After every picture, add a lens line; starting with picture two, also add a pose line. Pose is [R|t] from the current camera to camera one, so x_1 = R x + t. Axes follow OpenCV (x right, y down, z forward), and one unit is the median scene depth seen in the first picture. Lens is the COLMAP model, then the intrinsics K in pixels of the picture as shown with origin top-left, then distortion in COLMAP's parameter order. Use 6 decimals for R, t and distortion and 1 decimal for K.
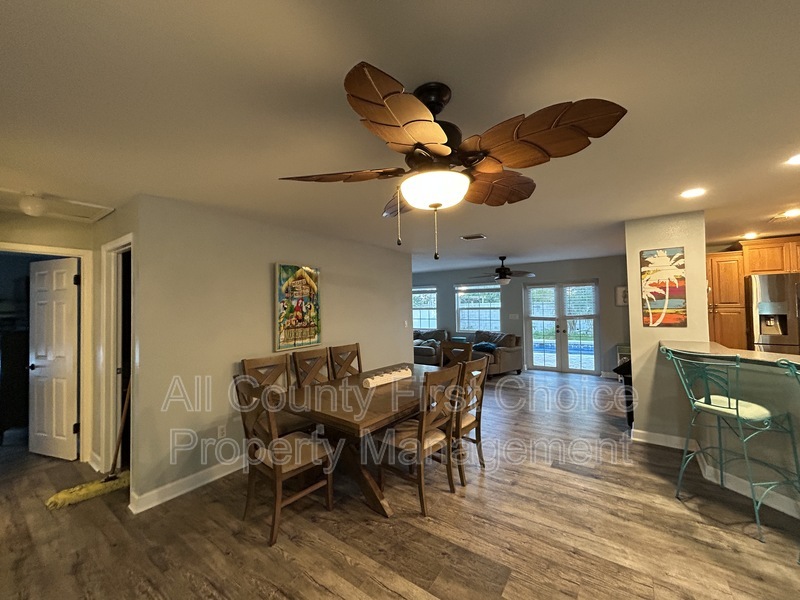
lens RADIAL K [[323.3, 0, 400.8], [0, 323.3, 297.3], [0, 0, 1]] dist [0.001079, -0.000206]
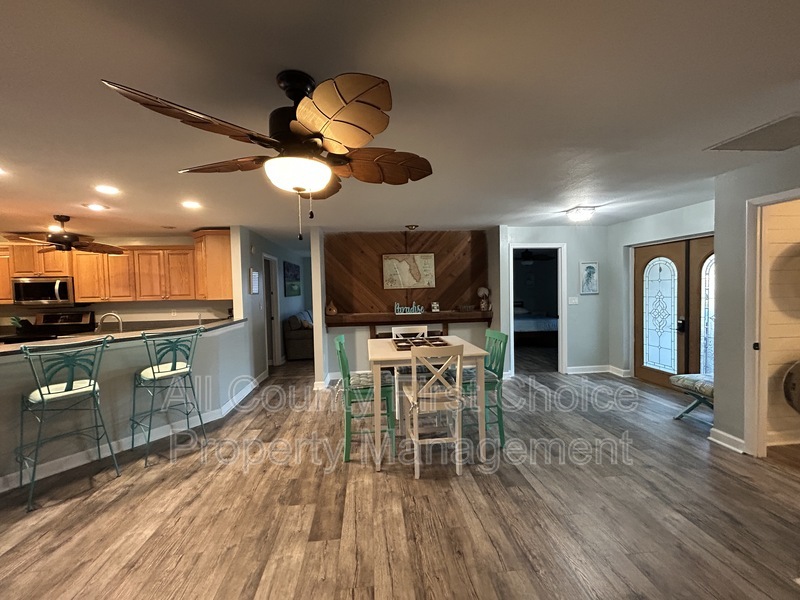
lens RADIAL K [[323.3, 0, 400.3], [0, 323.3, 297.4], [0, 0, 1]] dist [0.001079, -0.000206]
pose [[-0.653896, 0.009655, 0.756523, -0.374619], [0.015275, 0.999883, 0.000442, 0.029459], [-0.756430, 0.011845, -0.653967, 0.593856]]
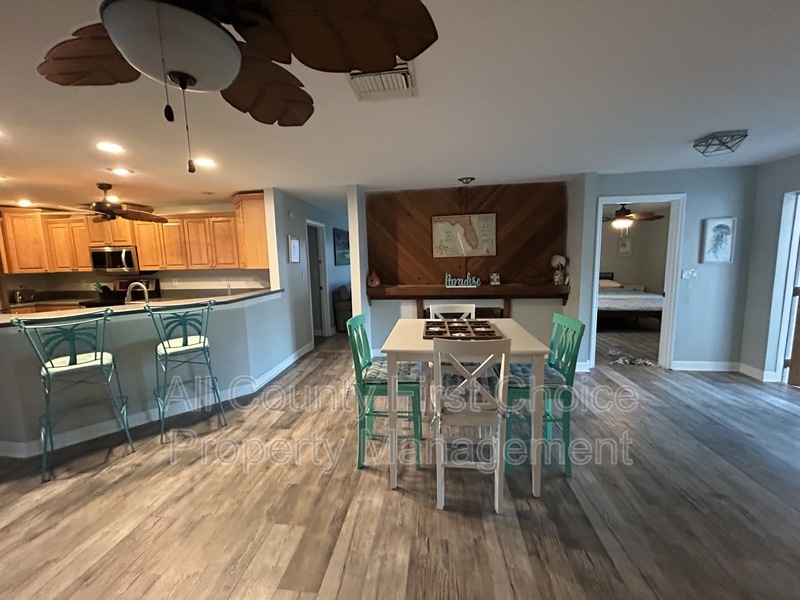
lens RADIAL K [[323.3, 0, 399.2], [0, 323.3, 297.6], [0, 0, 1]] dist [0.001079, -0.000206]
pose [[-0.472090, -0.078799, 0.878021, -0.264648], [0.009794, 0.995467, 0.094606, 0.026191], [-0.881496, 0.053262, -0.469178, 0.388931]]
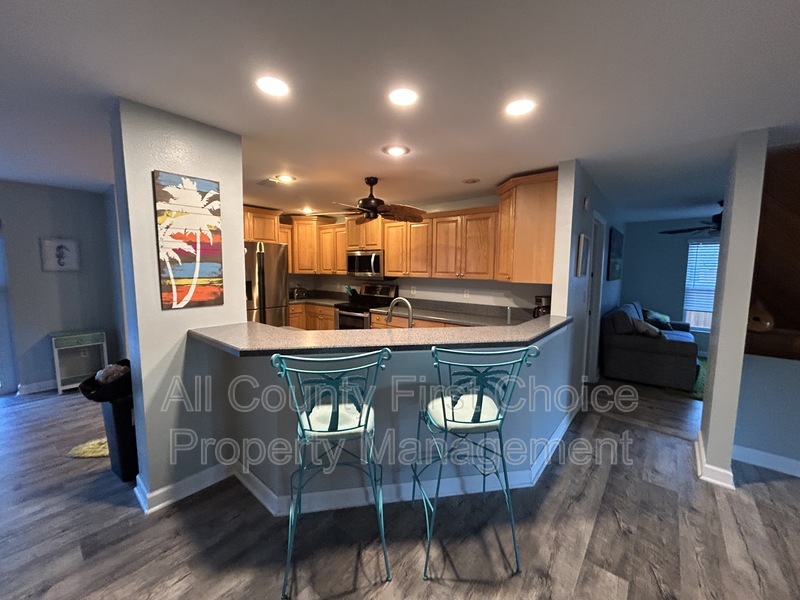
lens RADIAL K [[323.3, 0, 396.3], [0, 323.3, 296.9], [0, 0, 1]] dist [0.001079, -0.000206]
pose [[0.086223, -0.074895, 0.993457, 0.237747], [-0.037865, 0.996204, 0.078389, 0.008927], [-0.995556, -0.044376, 0.083060, 0.570292]]
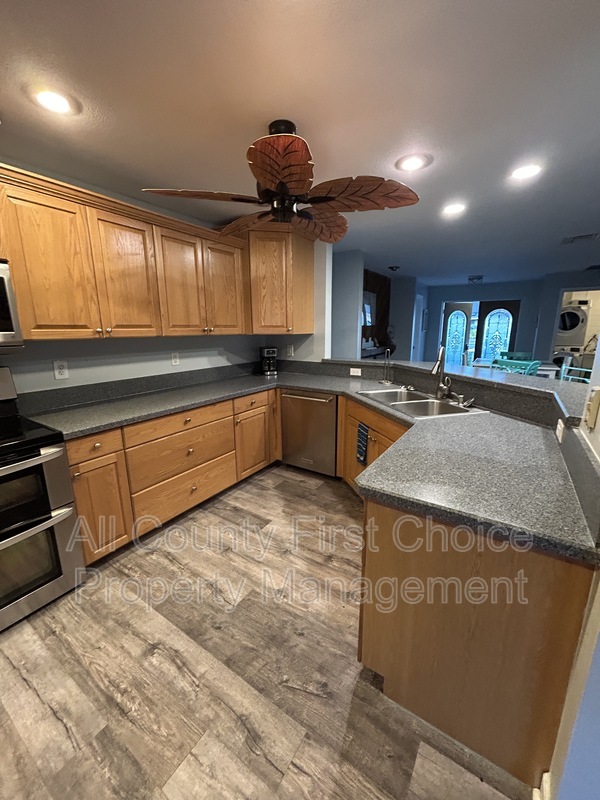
lens RADIAL K [[323.3, 0, 296.1], [0, 323.3, 402.5], [0, 0, 1]] dist [0.001079, -0.000206]
pose [[-0.998969, 0.024278, -0.038362, 1.261610], [0.015931, 0.978727, 0.204550, 0.029650], [0.042512, 0.203728, -0.978104, 1.299238]]
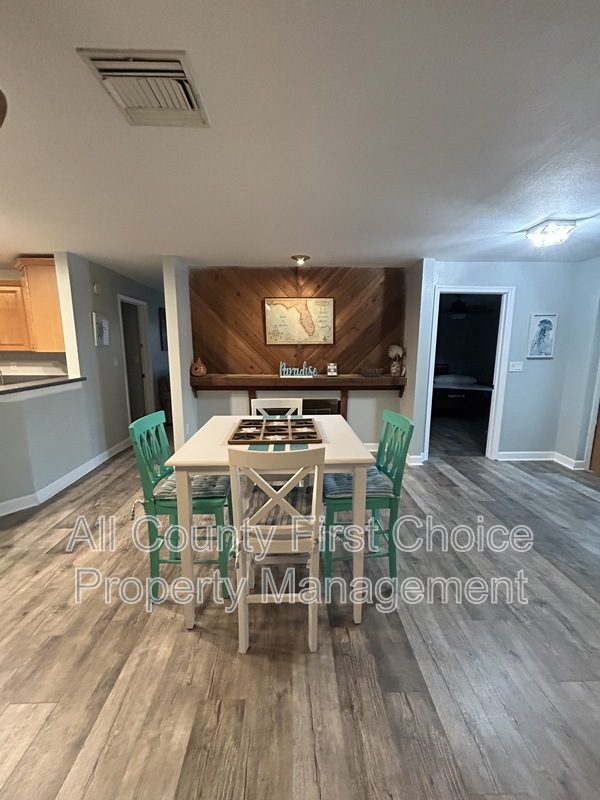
lens RADIAL K [[323.3, 0, 301.8], [0, 323.3, 398.7], [0, 0, 1]] dist [0.001079, -0.000206]
pose [[-0.604282, -0.116829, 0.788159, -0.203429], [-0.012807, 0.990488, 0.137001, 0.023607], [-0.796668, 0.072693, -0.600030, 0.263093]]
